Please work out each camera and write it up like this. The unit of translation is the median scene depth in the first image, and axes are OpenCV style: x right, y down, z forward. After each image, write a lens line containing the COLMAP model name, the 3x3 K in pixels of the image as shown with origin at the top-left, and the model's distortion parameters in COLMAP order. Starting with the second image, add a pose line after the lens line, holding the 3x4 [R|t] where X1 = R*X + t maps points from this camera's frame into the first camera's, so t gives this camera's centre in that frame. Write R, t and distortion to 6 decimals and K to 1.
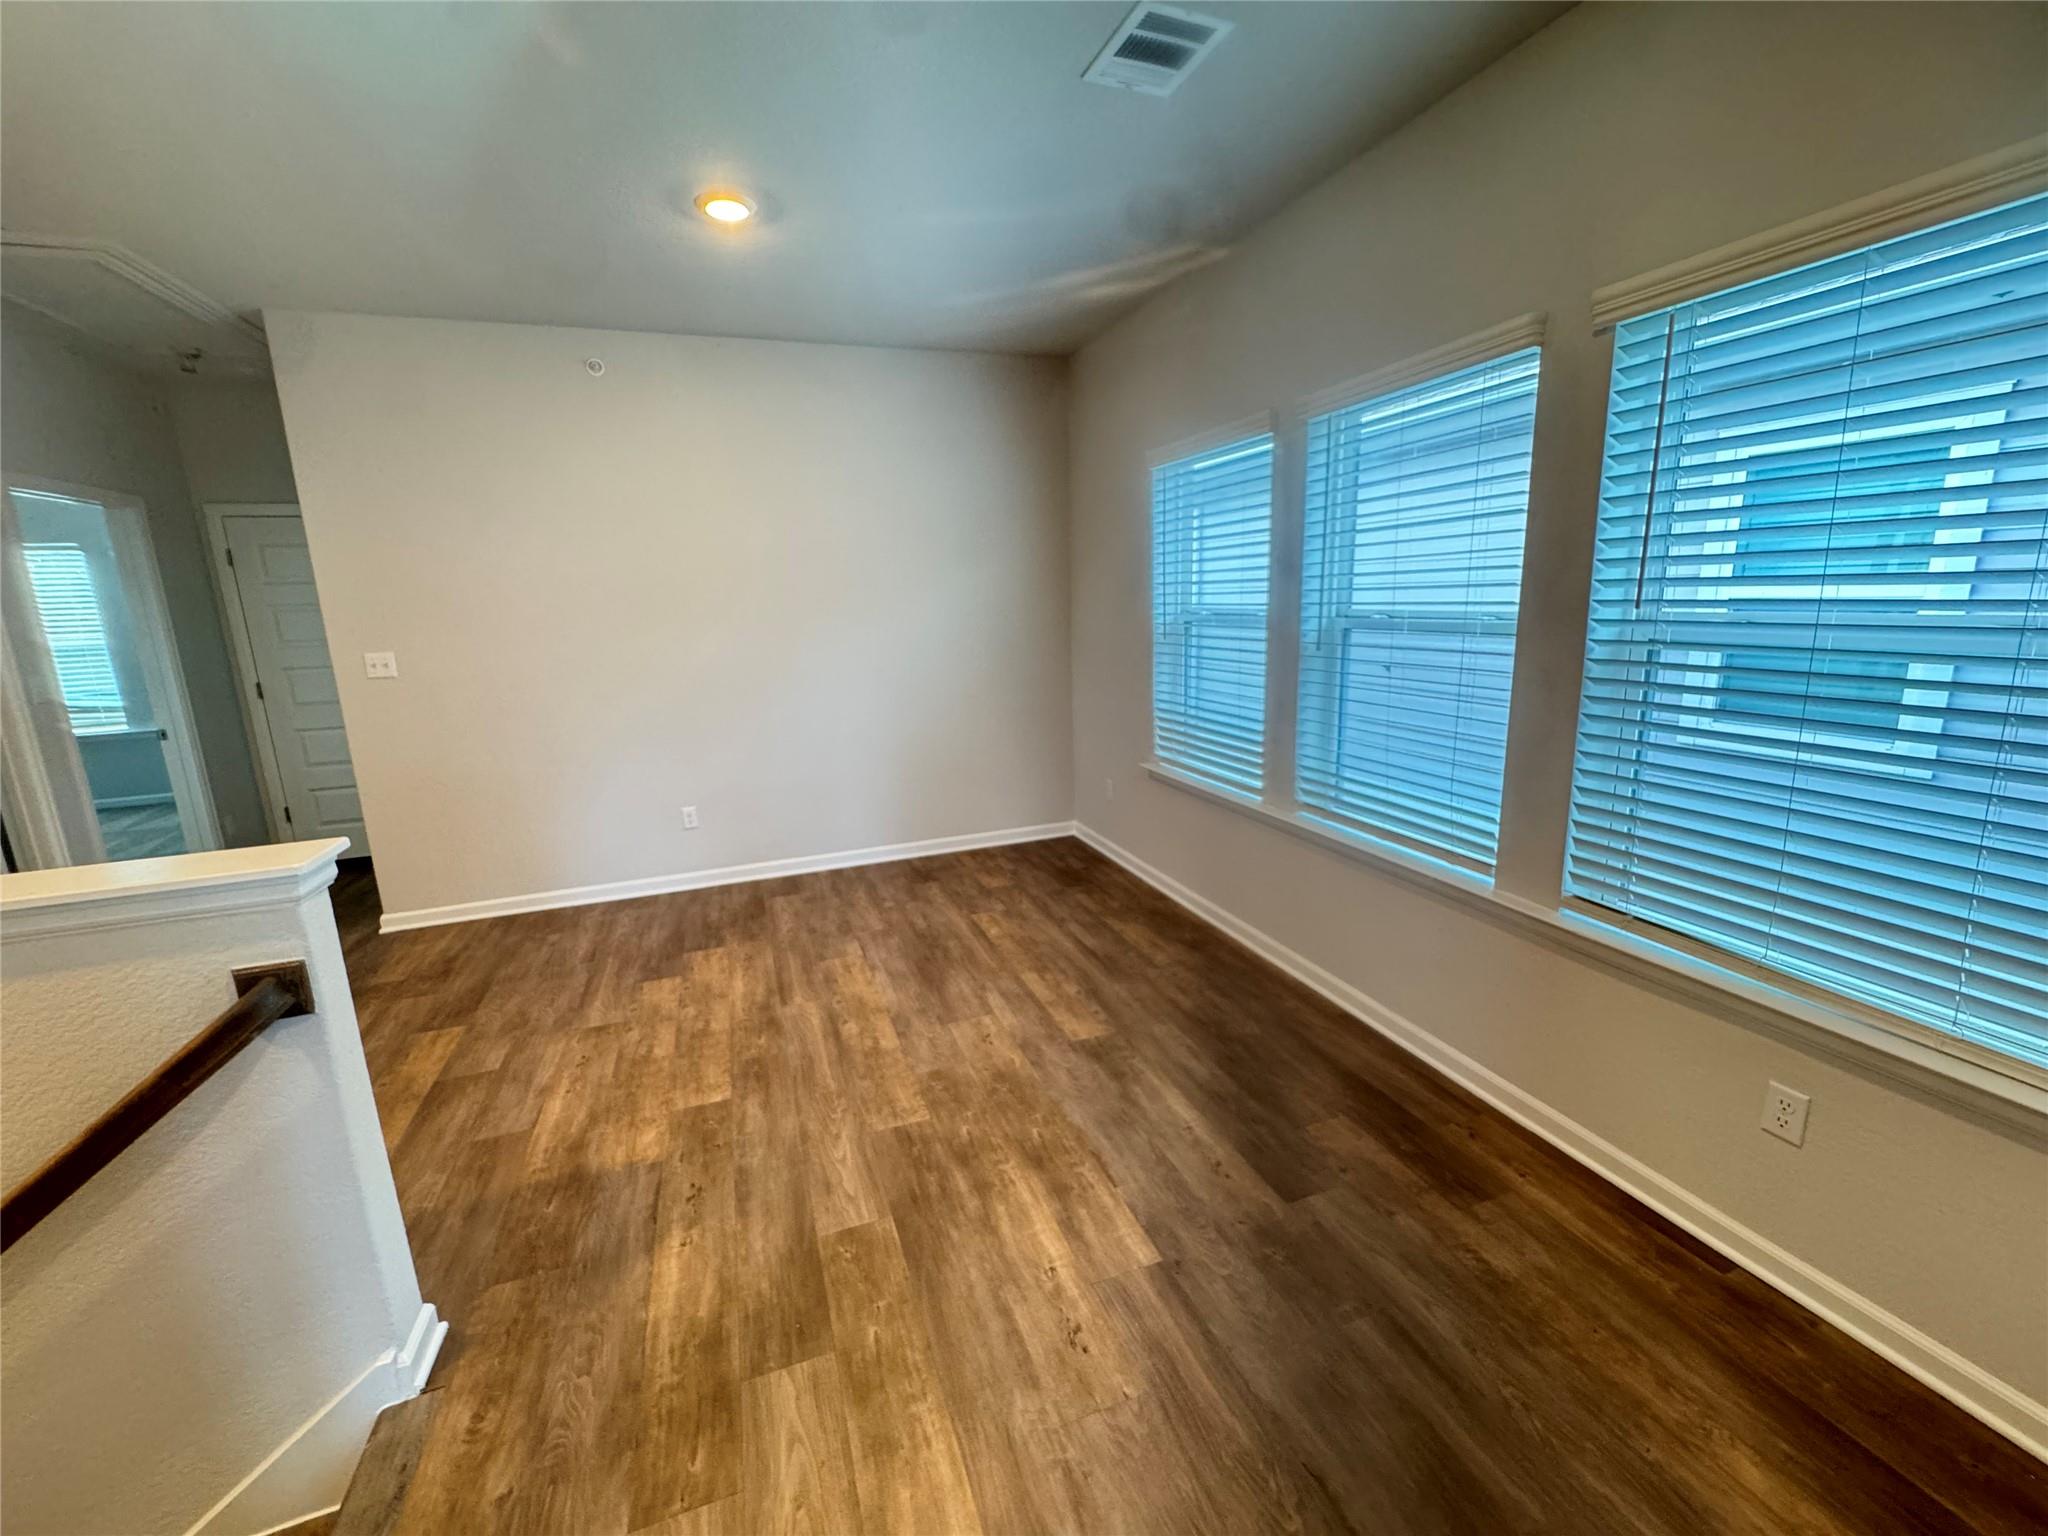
lens RADIAL K [[828.4, 0, 1014.2], [0, 828.4, 754.7], [0, 0, 1]] dist [-0.006303, 0.000832]
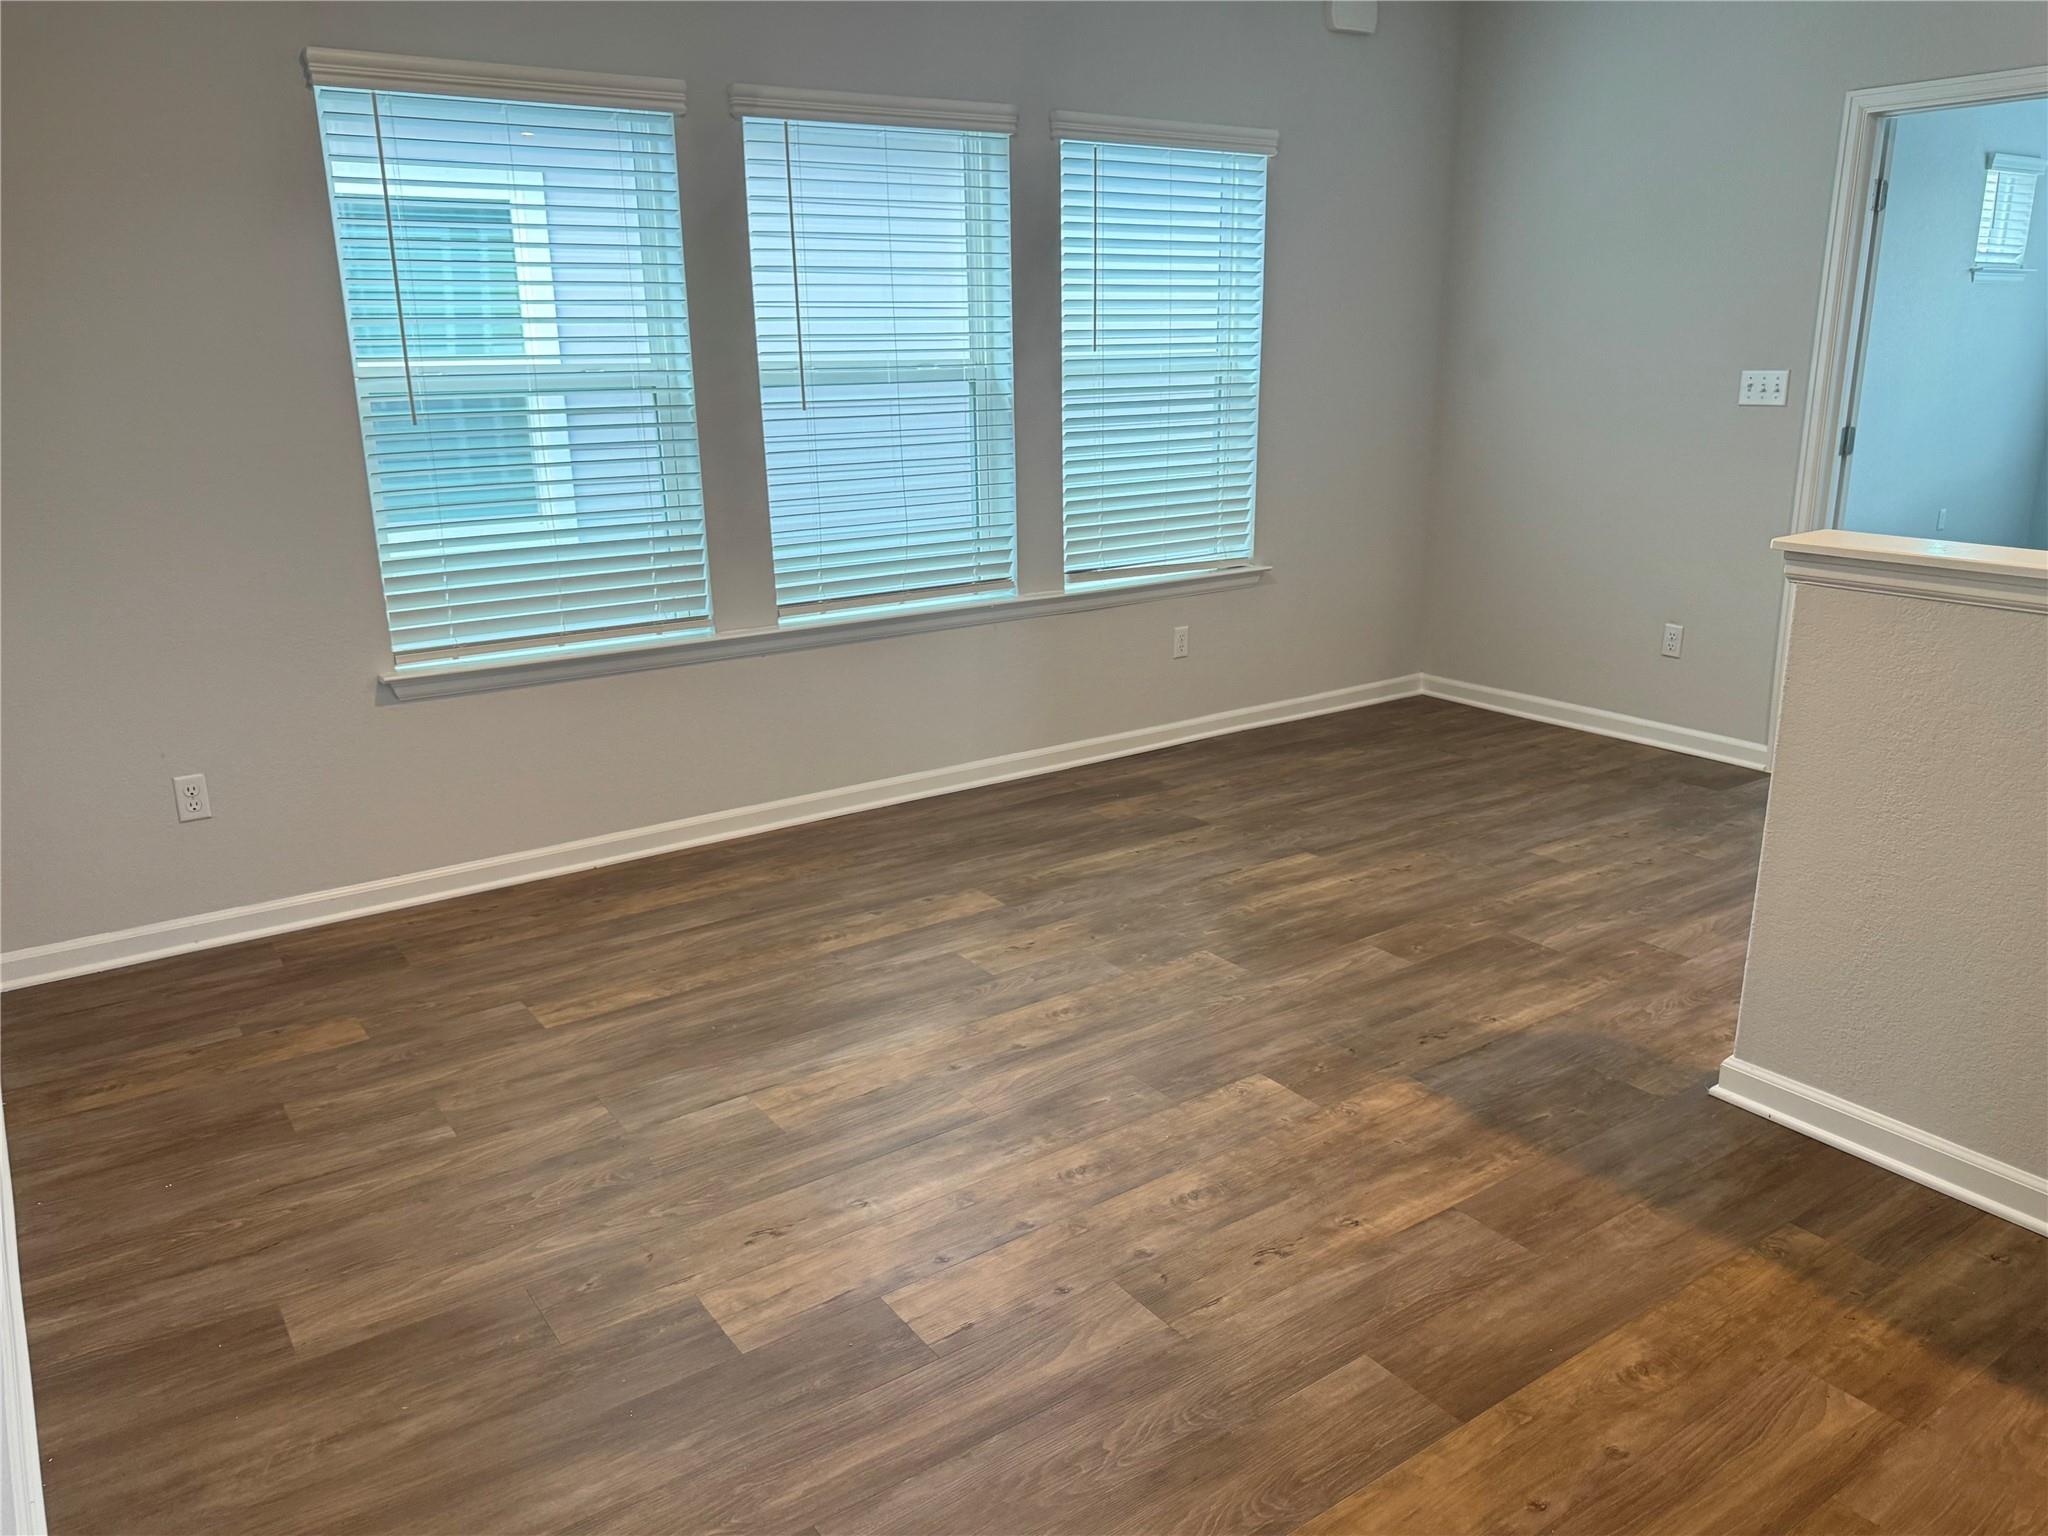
lens RADIAL K [[1503.1, 0, 1021.0], [0, 1503.1, 773.9], [0, 0, 1]] dist [0.042388, -0.019370]
pose [[-0.261447, -0.232183, 0.936876, -1.236191], [0.209396, 0.933877, 0.289875, -0.183038], [-0.942231, 0.271965, -0.195541, 1.216844]]
